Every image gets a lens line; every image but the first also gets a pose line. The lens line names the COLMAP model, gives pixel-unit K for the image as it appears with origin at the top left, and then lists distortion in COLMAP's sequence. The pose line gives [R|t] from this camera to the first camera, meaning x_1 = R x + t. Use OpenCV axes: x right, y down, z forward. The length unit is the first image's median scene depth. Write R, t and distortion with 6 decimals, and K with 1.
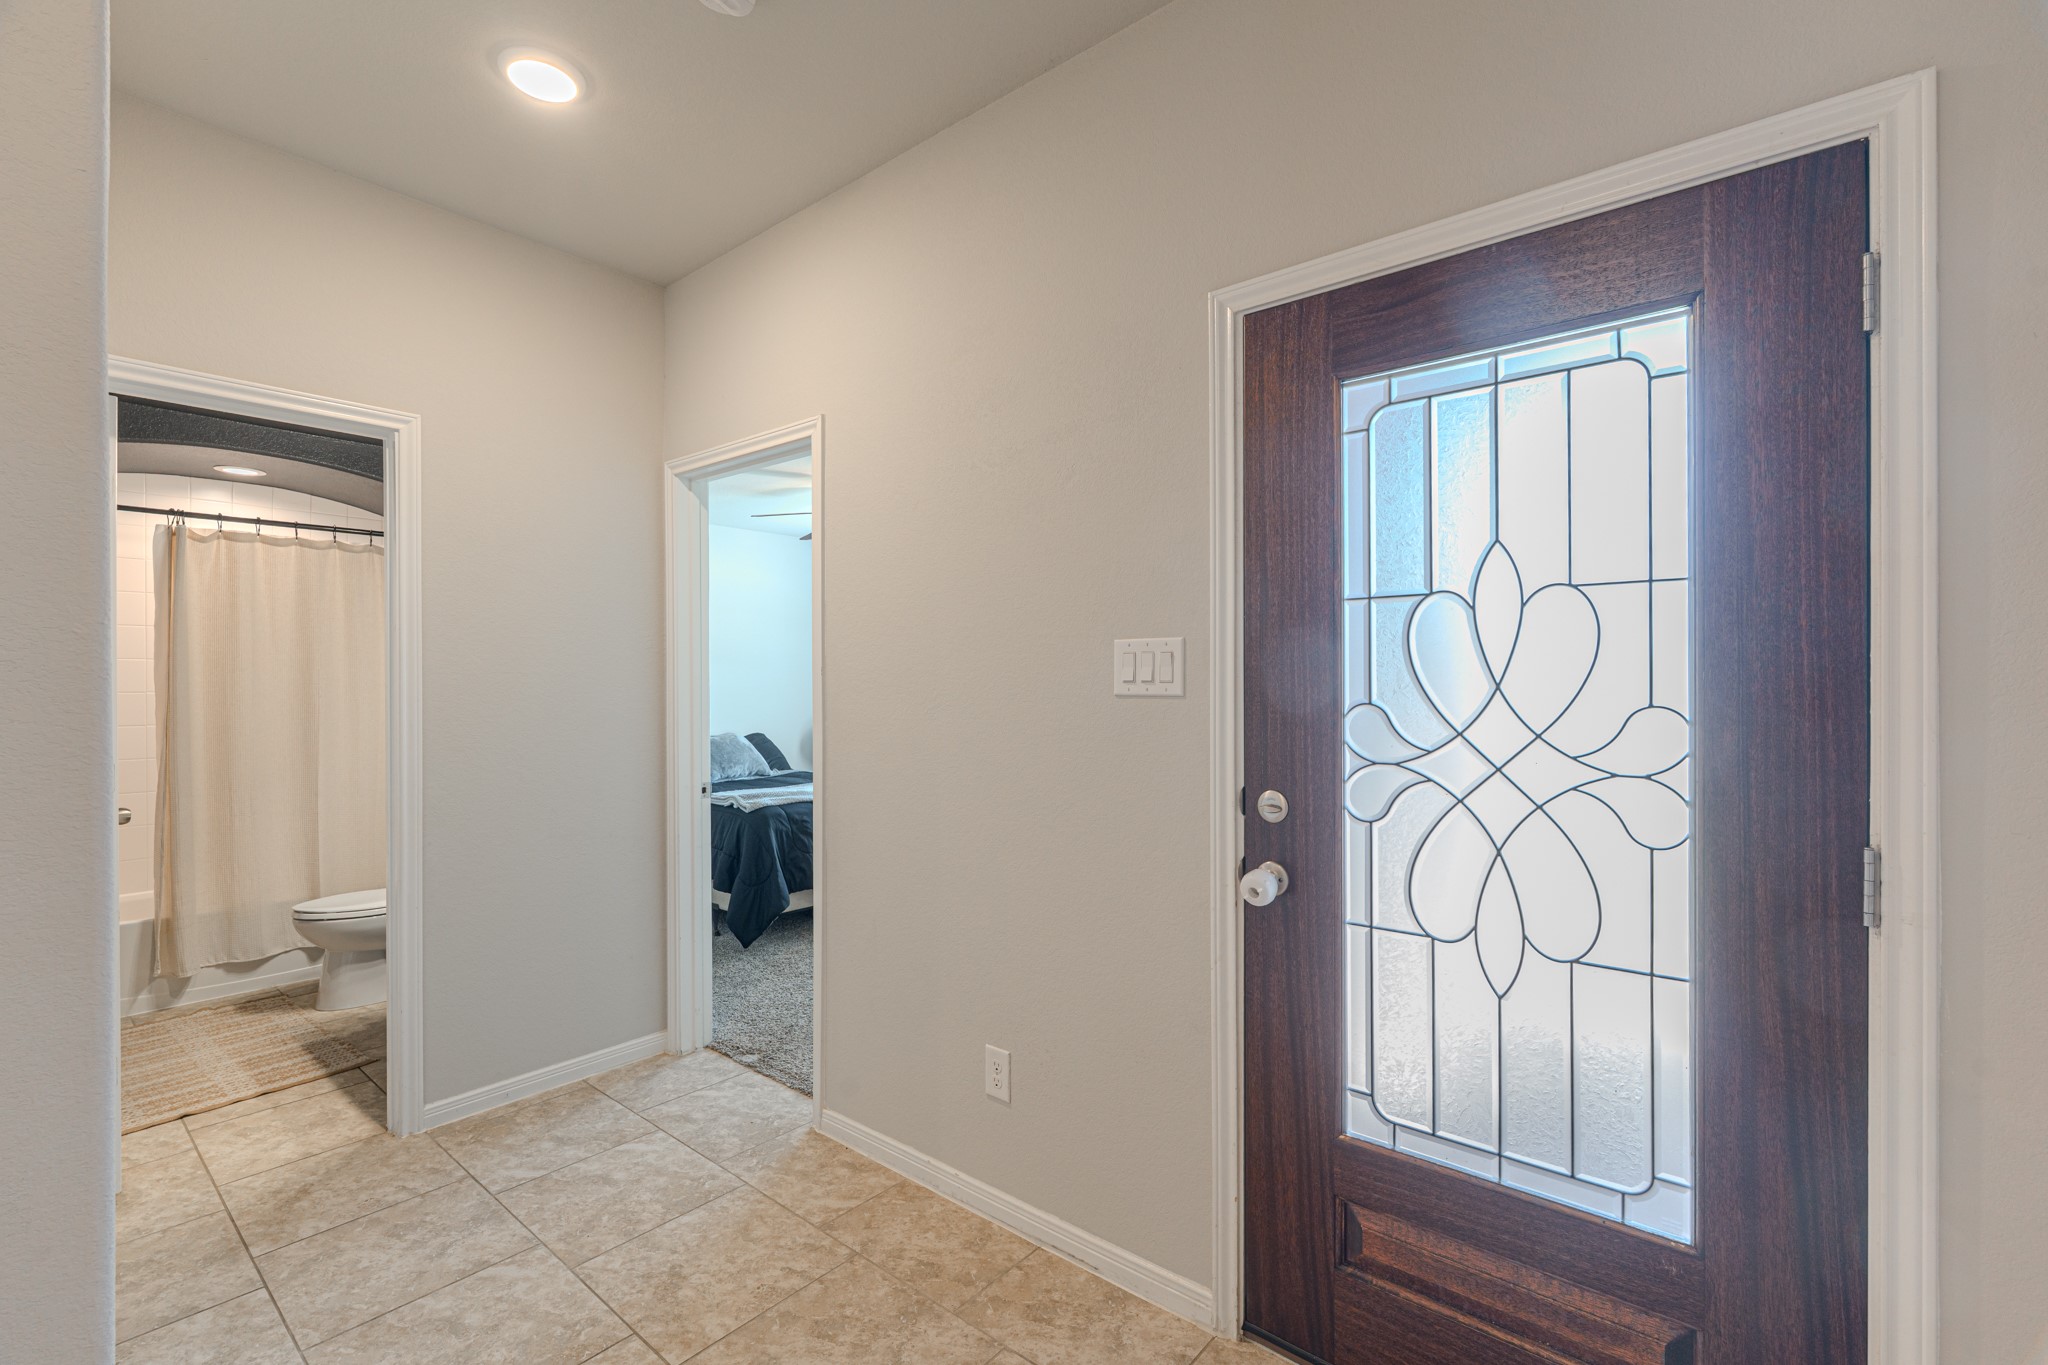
lens RADIAL K [[905.2, 0, 1022.5], [0, 905.2, 708.9], [0, 0, 1]] dist [-0.001714, -0.000117]
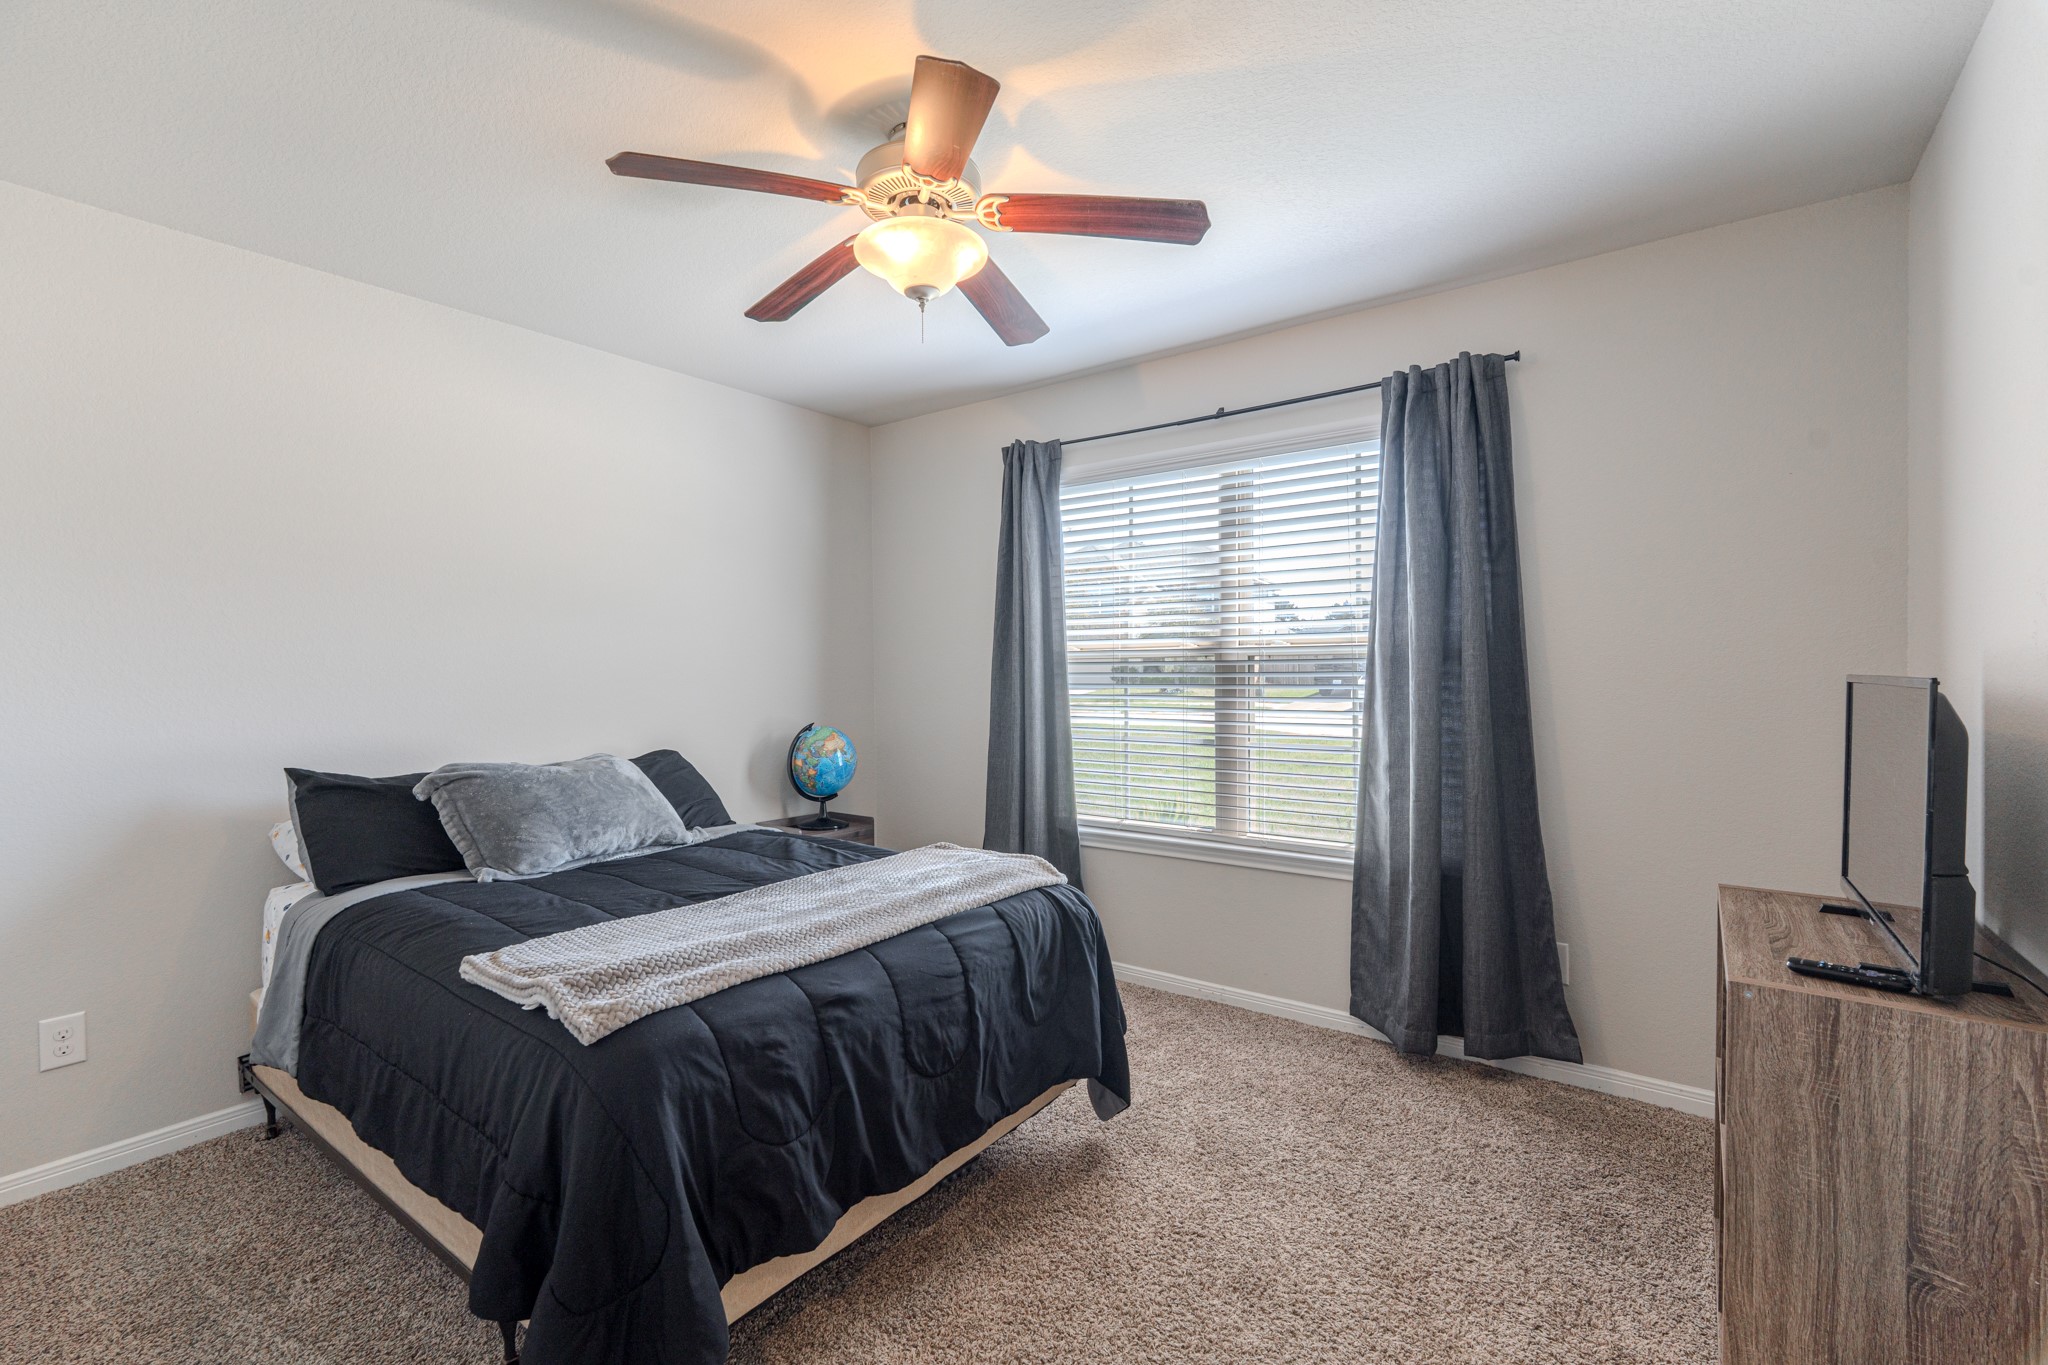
lens RADIAL K [[901.3, 0, 1023.6], [0, 901.3, 690.6], [0, 0, 1]] dist [-0.003167, -0.000350]
pose [[0.998098, -0.002489, 0.061591, -0.136030], [0.002757, 0.999987, -0.004261, -0.004362], [-0.061579, 0.004423, 0.998092, 0.536413]]
